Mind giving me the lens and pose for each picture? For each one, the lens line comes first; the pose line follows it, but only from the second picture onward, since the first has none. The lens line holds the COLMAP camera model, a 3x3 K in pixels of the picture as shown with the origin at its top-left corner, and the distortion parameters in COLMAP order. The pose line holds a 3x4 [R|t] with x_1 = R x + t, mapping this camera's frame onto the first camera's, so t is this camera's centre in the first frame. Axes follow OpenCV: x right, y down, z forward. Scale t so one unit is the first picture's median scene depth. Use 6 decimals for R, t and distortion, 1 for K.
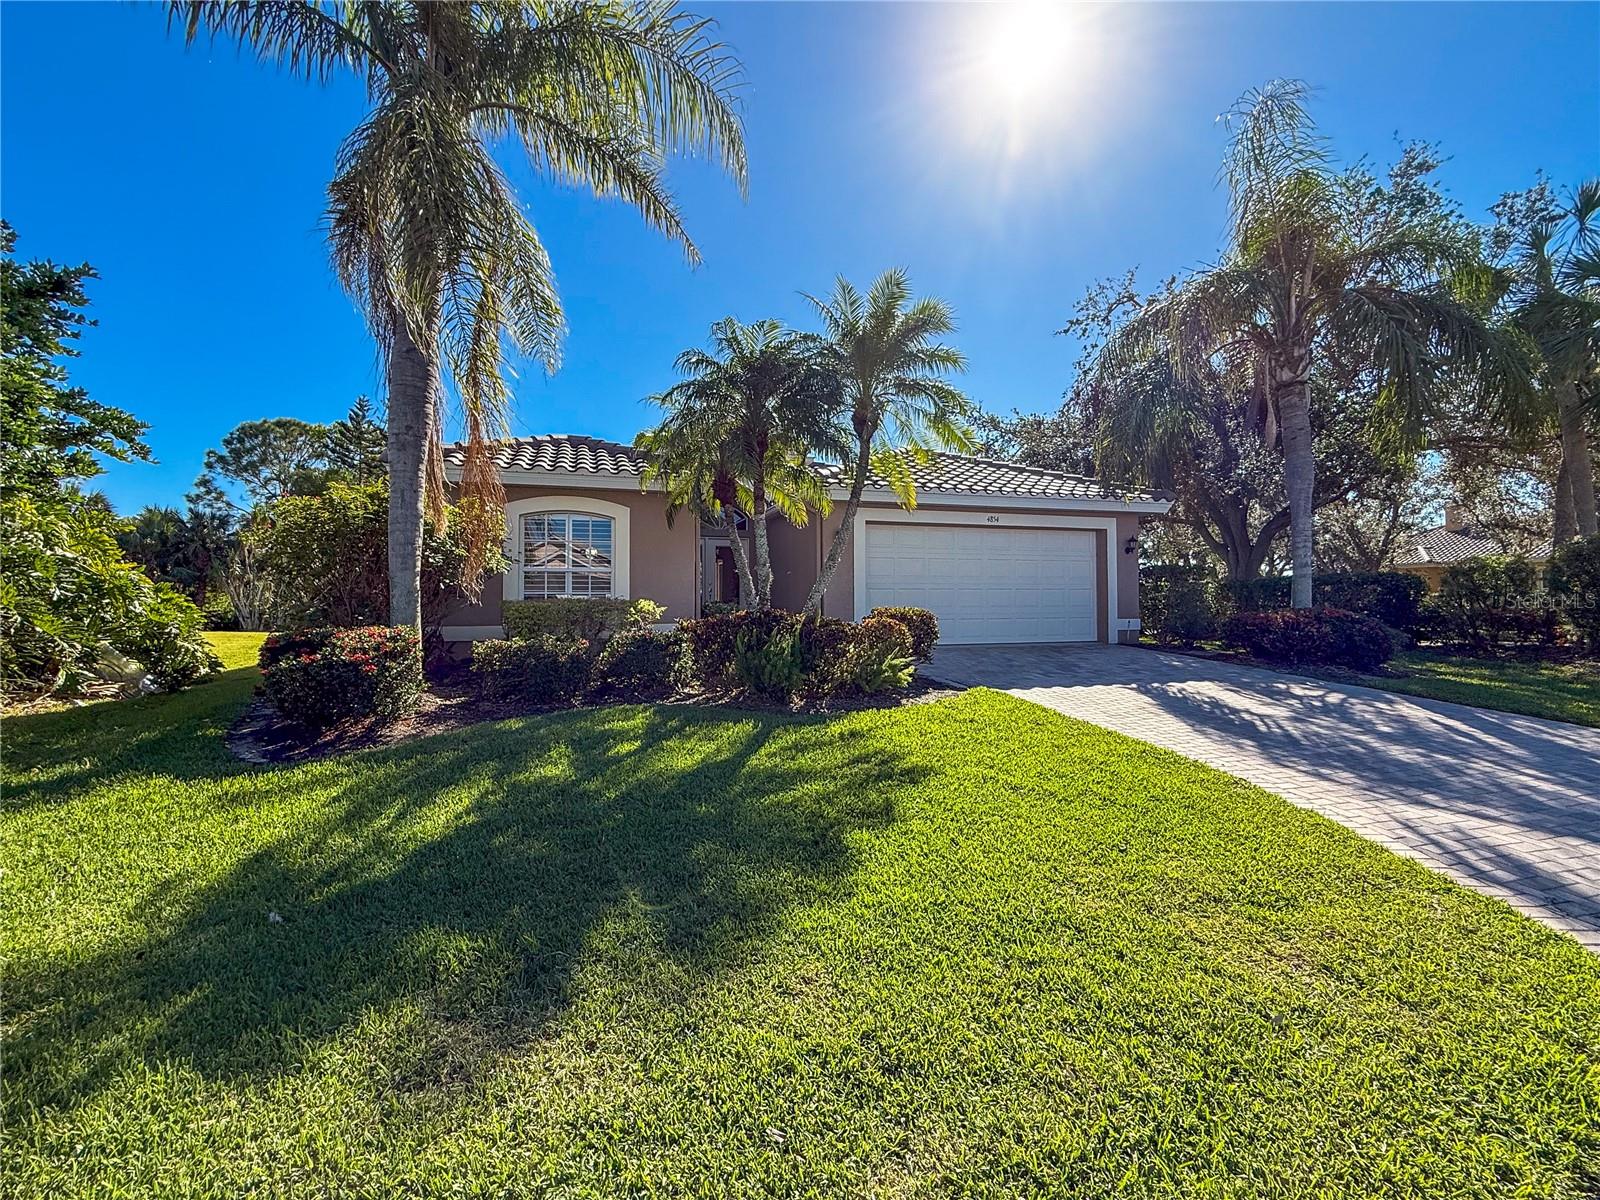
lens RADIAL K [[629.8, 0, 800.0], [0, 629.8, 600.0], [0, 0, 1]] dist [-0.000812, -0.000052]
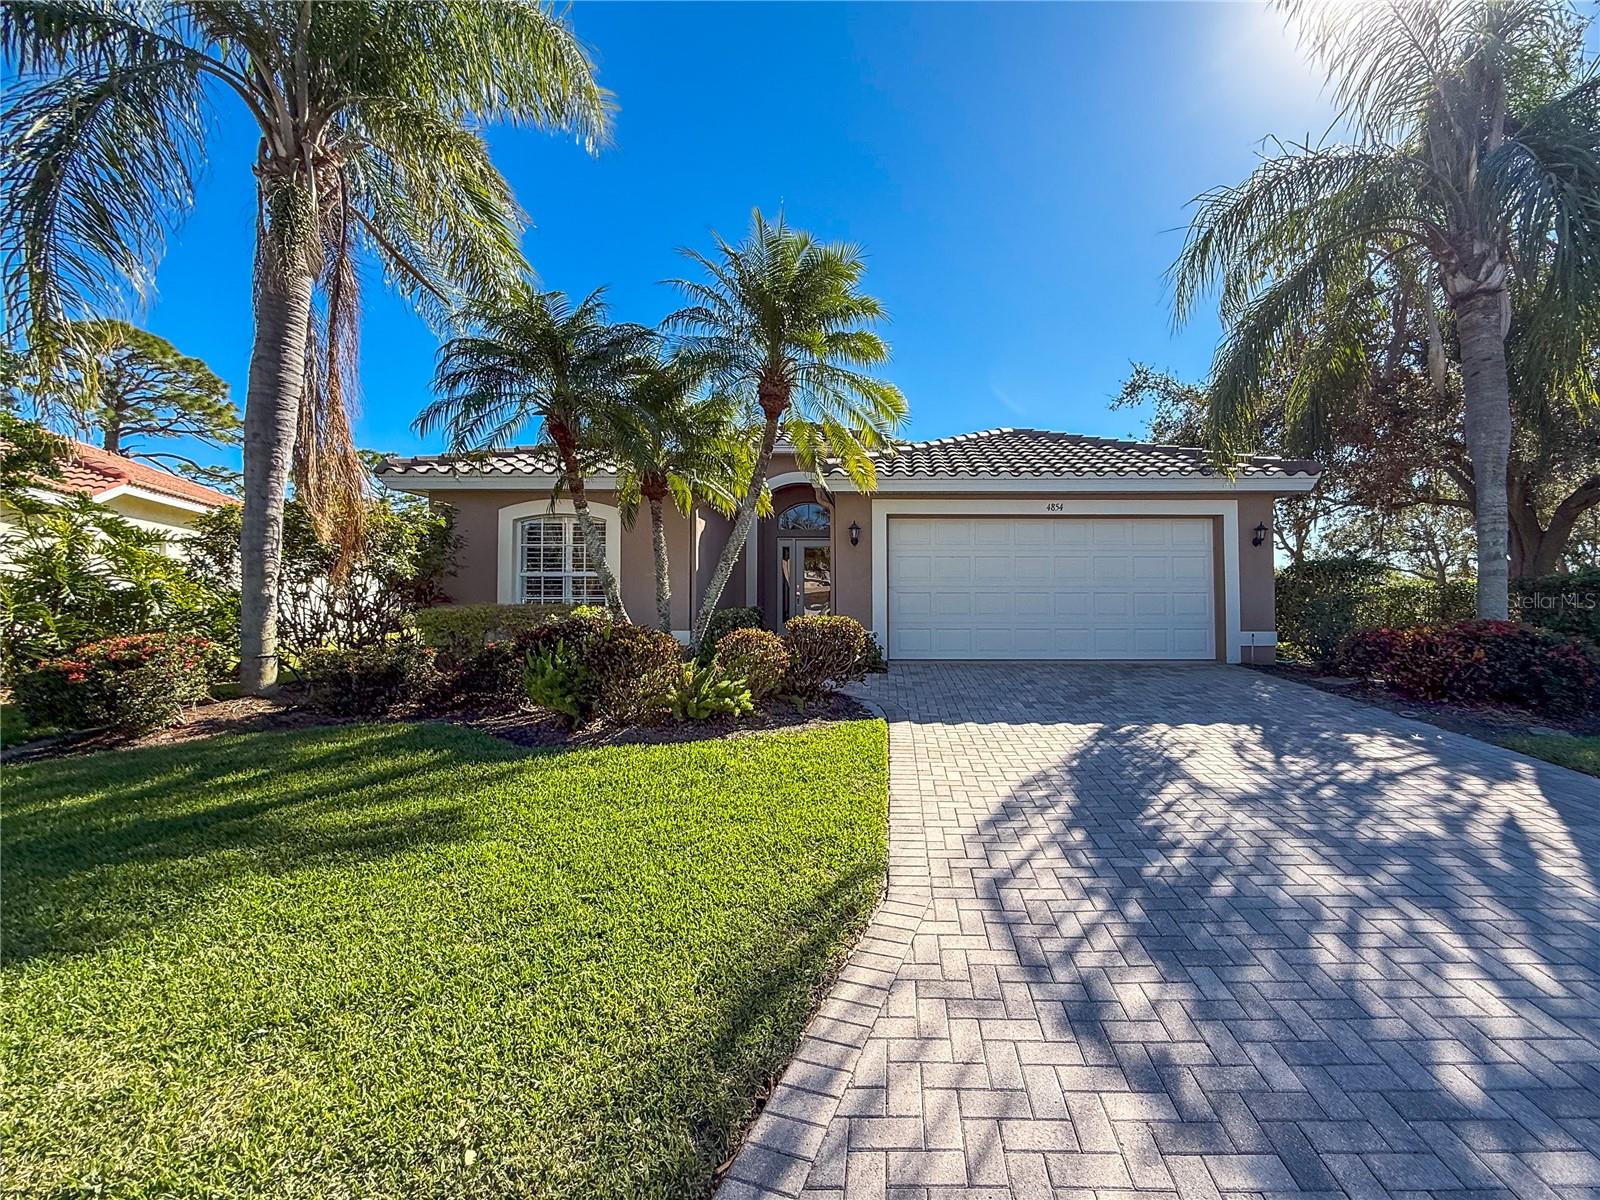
lens RADIAL K [[660.2, 0, 800.0], [0, 660.2, 600.0], [0, 0, 1]] dist [0.000122, -0.000047]
pose [[0.966498, -0.000392, -0.256673, 0.221015], [-0.001205, 0.999981, -0.006064, -0.003196], [0.256670, 0.006170, 0.966479, 0.097566]]
